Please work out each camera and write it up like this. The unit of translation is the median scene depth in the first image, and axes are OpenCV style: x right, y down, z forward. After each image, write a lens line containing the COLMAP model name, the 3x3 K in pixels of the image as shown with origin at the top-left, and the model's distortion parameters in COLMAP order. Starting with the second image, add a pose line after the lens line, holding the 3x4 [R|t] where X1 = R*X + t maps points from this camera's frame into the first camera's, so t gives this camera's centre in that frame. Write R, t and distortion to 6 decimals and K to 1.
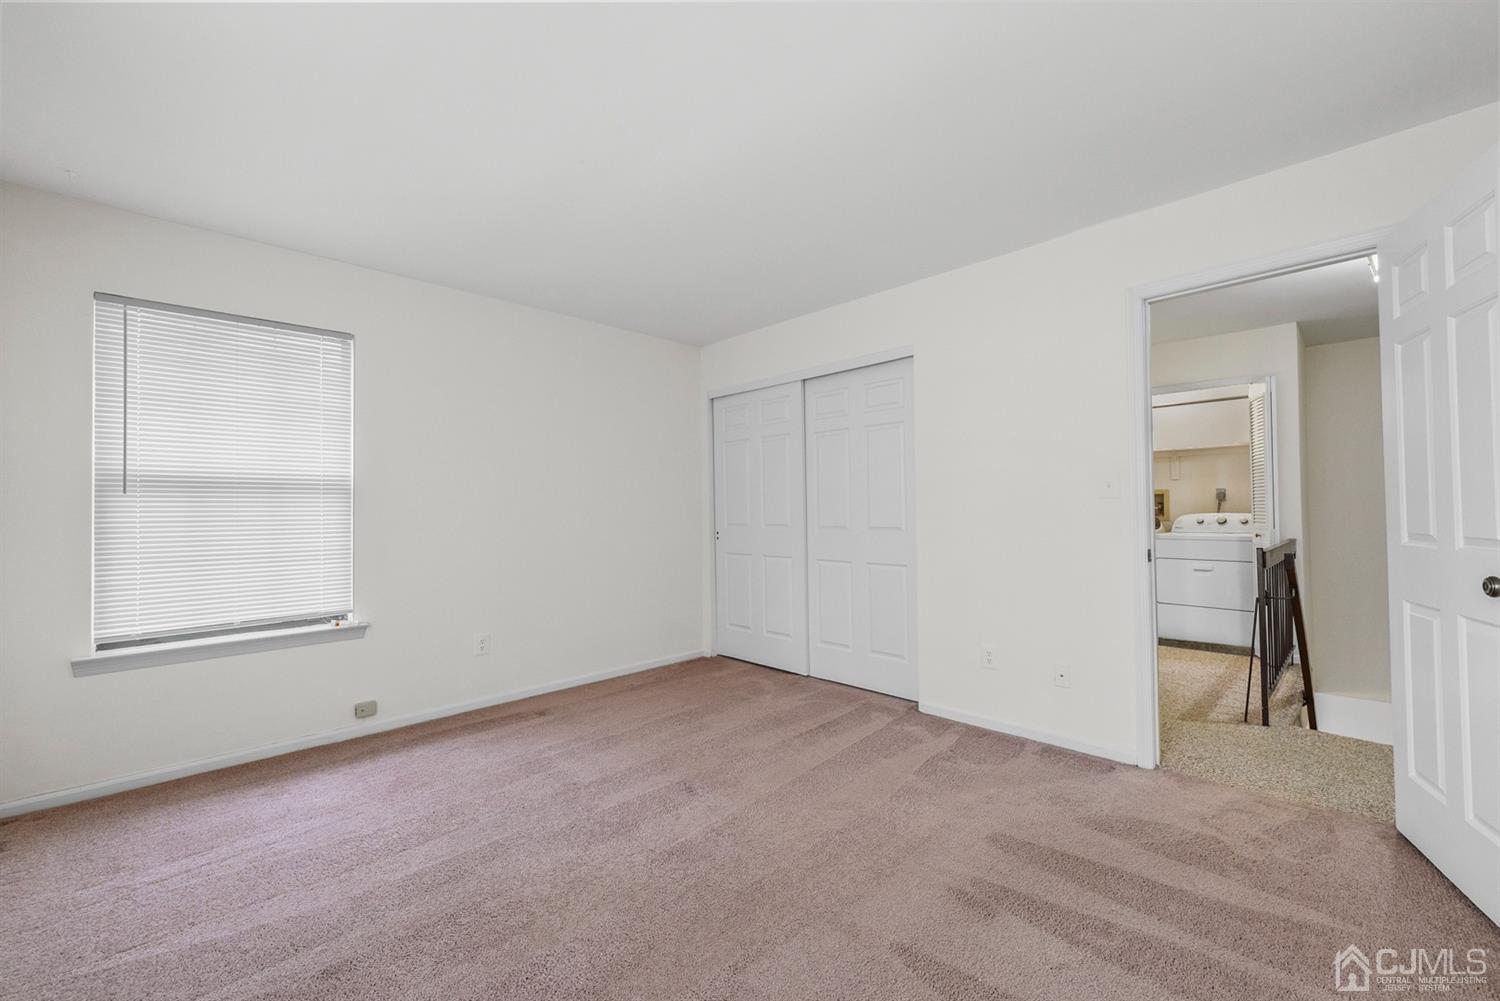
lens RADIAL K [[616.7, 0, 737.2], [0, 616.7, 501.7], [0, 0, 1]] dist [0.002221, -0.002018]
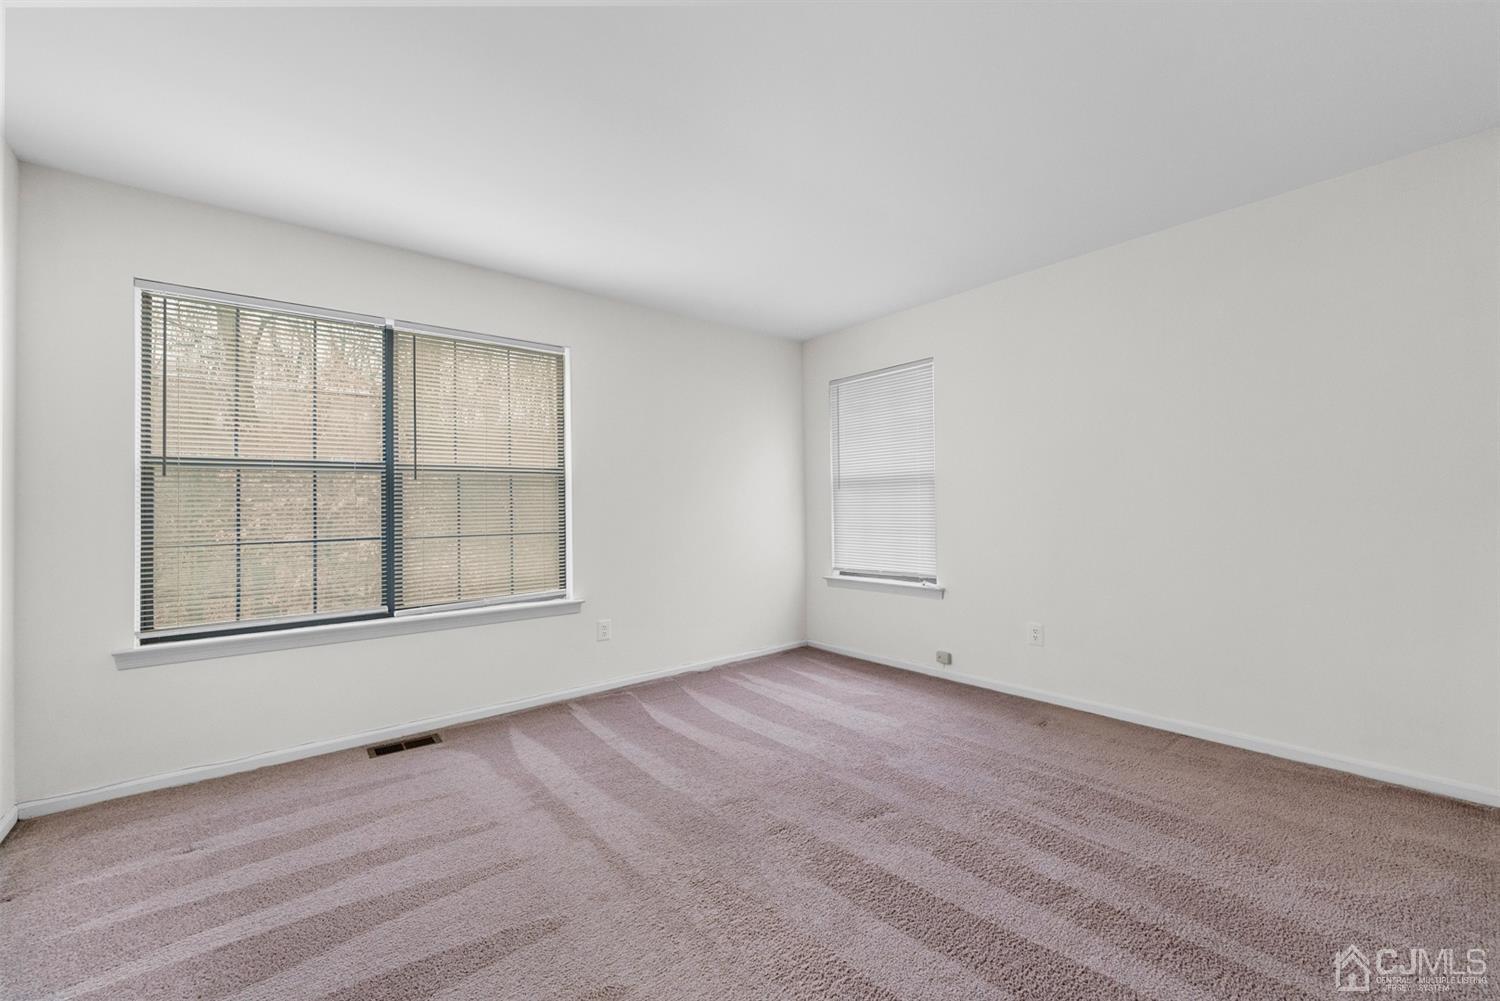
lens RADIAL K [[616.7, 0, 772.9], [0, 616.7, 505.7], [0, 0, 1]] dist [0.002221, -0.002018]
pose [[-0.074333, 0.004878, -0.997222, 0.688339], [0.025134, 0.999680, 0.003017, 0.020470], [0.996917, -0.024840, -0.074432, 0.795959]]
